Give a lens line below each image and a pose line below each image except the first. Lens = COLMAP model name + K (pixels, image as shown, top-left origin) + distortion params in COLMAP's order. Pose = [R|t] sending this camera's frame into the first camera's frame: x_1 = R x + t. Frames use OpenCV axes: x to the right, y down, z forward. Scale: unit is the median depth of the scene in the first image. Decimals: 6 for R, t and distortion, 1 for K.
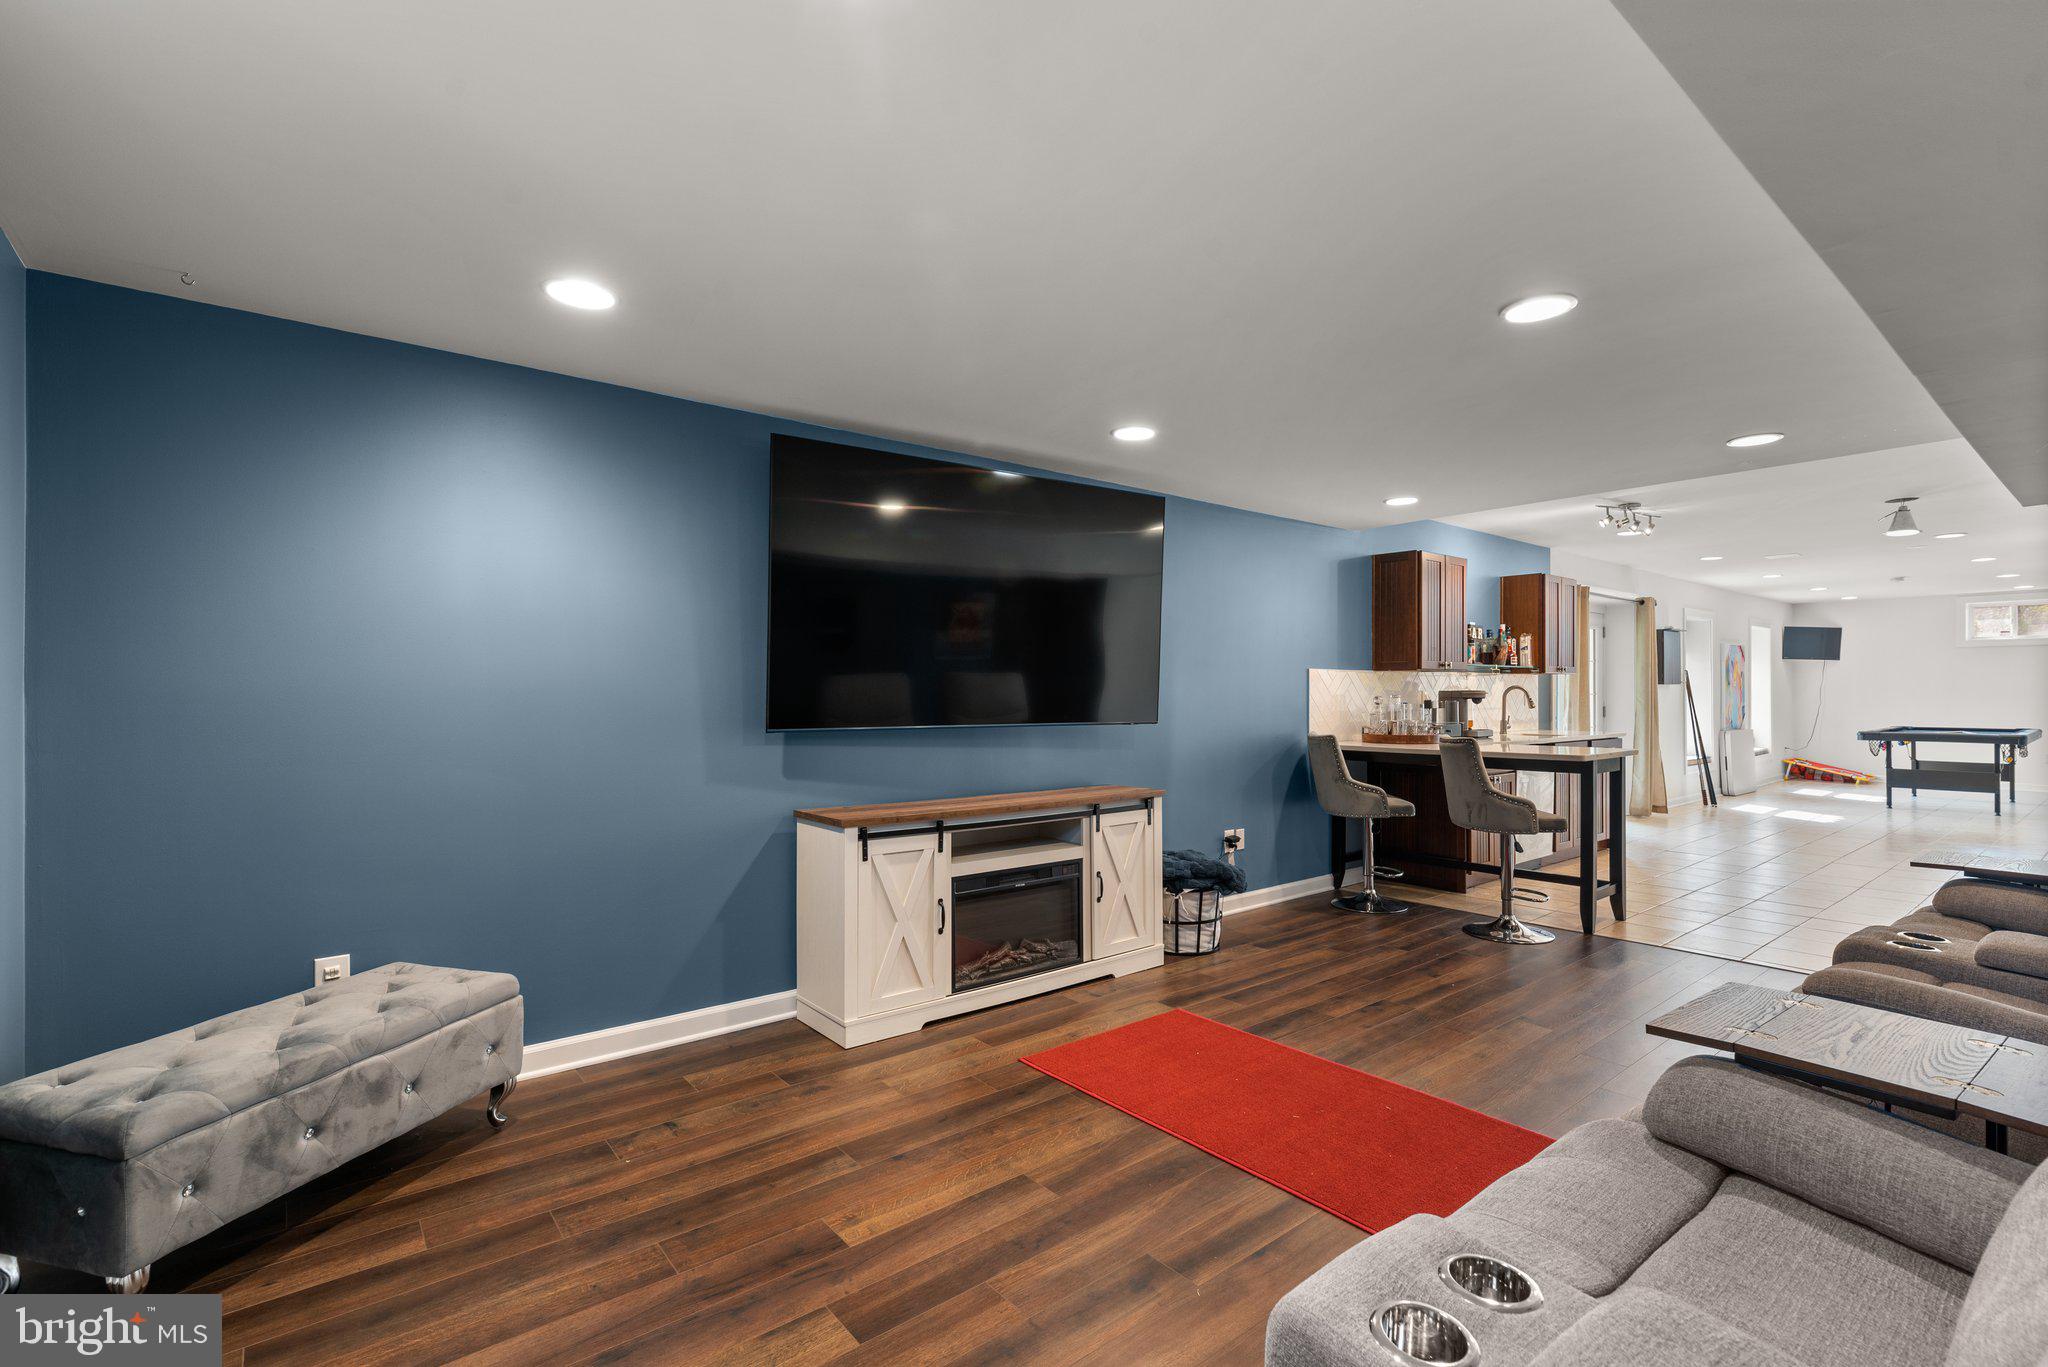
lens RADIAL K [[920.6, 0, 1025.7], [0, 920.6, 698.1], [0, 0, 1]] dist [0.001532, -0.000282]
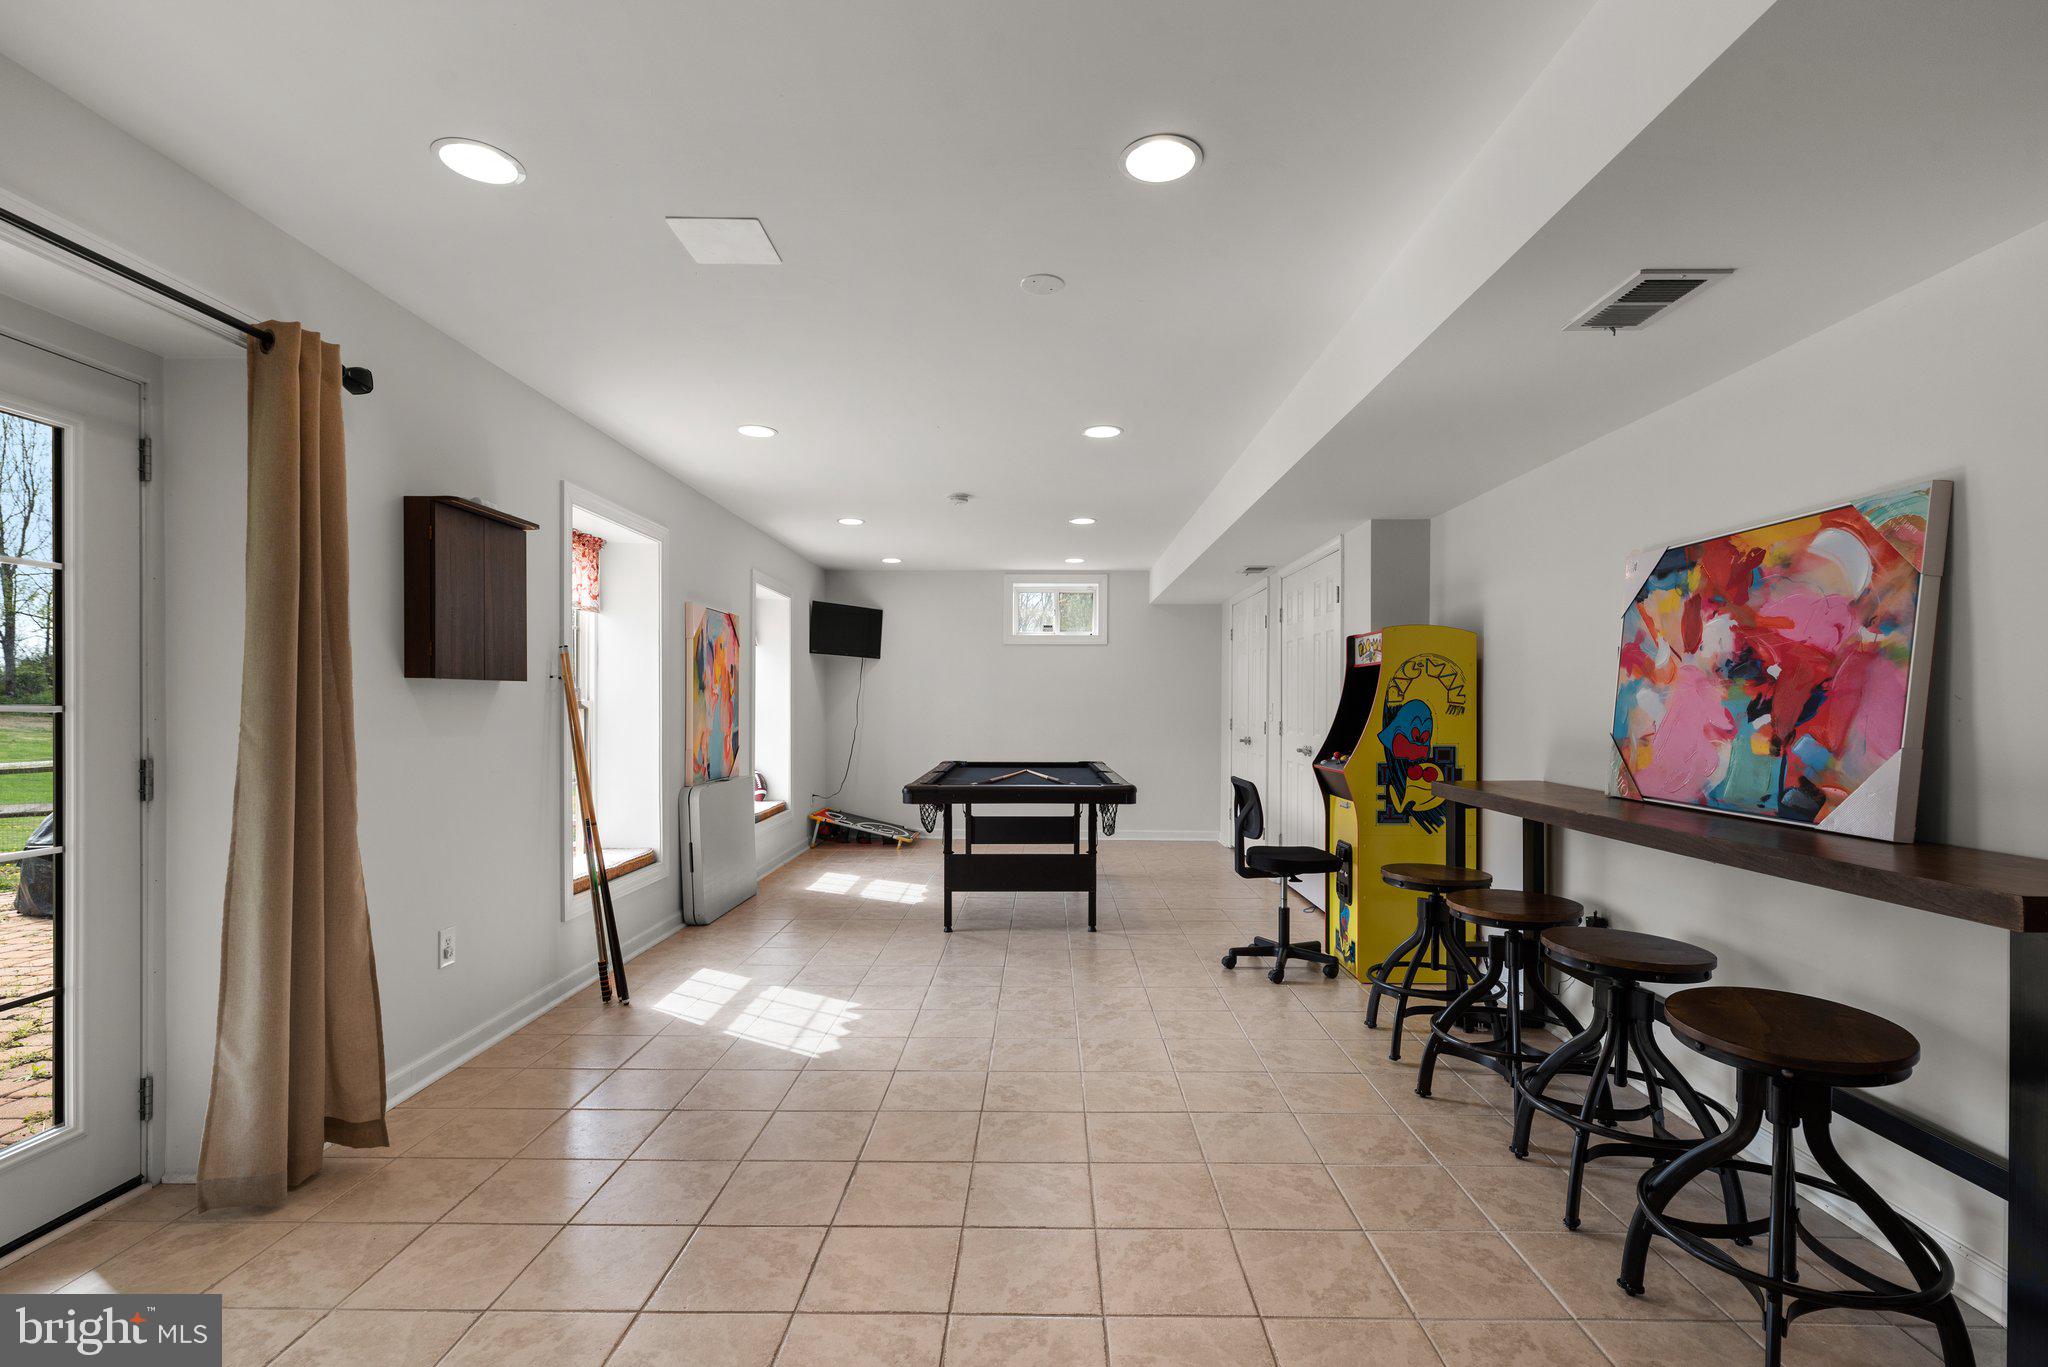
lens RADIAL K [[920.6, 0, 1025.7], [0, 920.6, 698.1], [0, 0, 1]] dist [0.001532, -0.000282]
pose [[0.640062, 0.013005, 0.768213, 0.606899], [-0.002128, 0.999883, -0.015154, -0.003788], [-0.768320, 0.008064, 0.640015, 0.679979]]
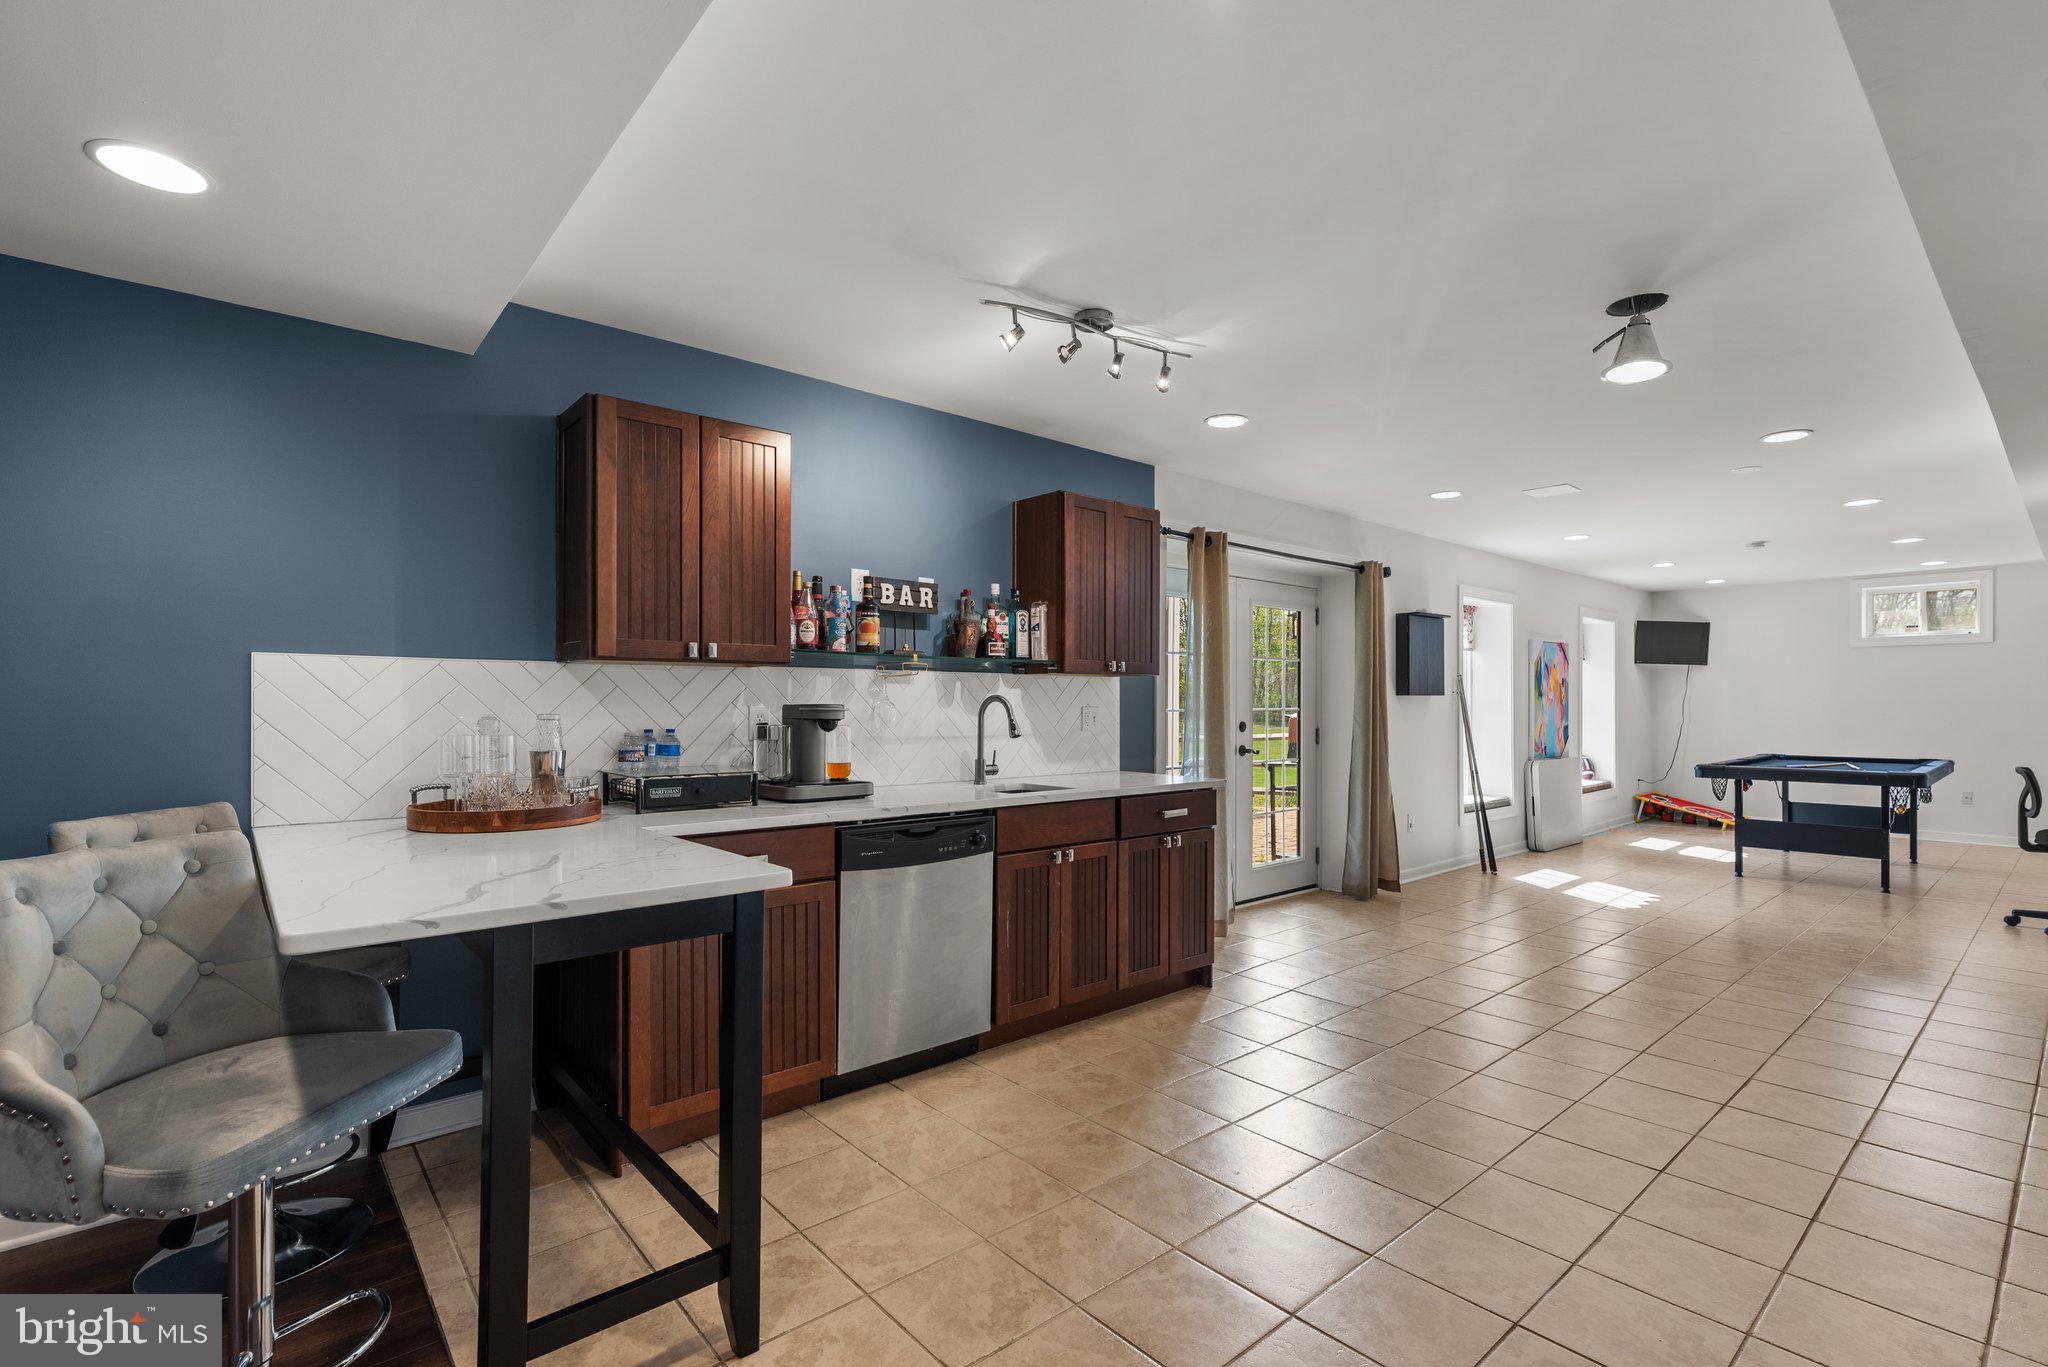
lens RADIAL K [[928.6, 0, 1040.8], [0, 928.6, 712.4], [0, 0, 1]] dist [0.002478, 0.000540]
pose [[0.999001, 0.003328, 0.044567, 0.411535], [-0.003536, 0.999983, 0.004584, -0.004733], [-0.044551, -0.004737, 0.998996, 0.352357]]
